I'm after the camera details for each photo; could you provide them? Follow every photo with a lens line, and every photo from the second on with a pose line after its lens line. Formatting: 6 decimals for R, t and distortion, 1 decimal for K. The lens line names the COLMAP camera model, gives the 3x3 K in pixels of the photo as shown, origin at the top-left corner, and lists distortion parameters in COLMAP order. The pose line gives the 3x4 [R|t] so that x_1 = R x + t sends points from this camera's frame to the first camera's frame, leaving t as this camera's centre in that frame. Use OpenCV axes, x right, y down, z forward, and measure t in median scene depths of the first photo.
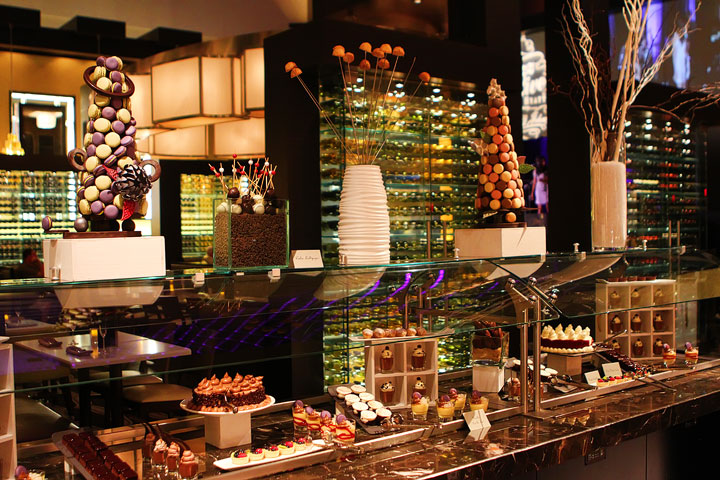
lens RADIAL K [[808.1, 0, 361.5], [0, 808.1, 241.9], [0, 0, 1]] dist [-0.080424, 0.000000]
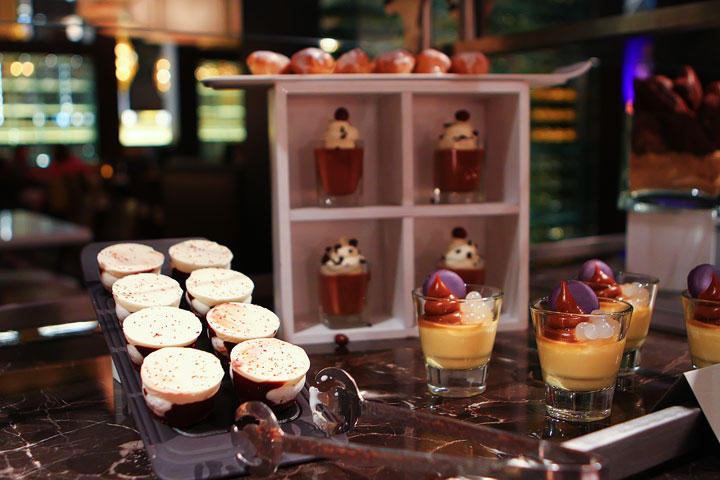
lens RADIAL K [[808.1, 0, 359.2], [0, 808.1, 238.5], [0, 0, 1]] dist [-0.080424, 0.000000]
pose [[0.997419, 0.005394, -0.071599, 0.057410], [0.000987, 0.996050, 0.088787, 0.149152], [0.071795, -0.088628, 0.993474, 0.731941]]
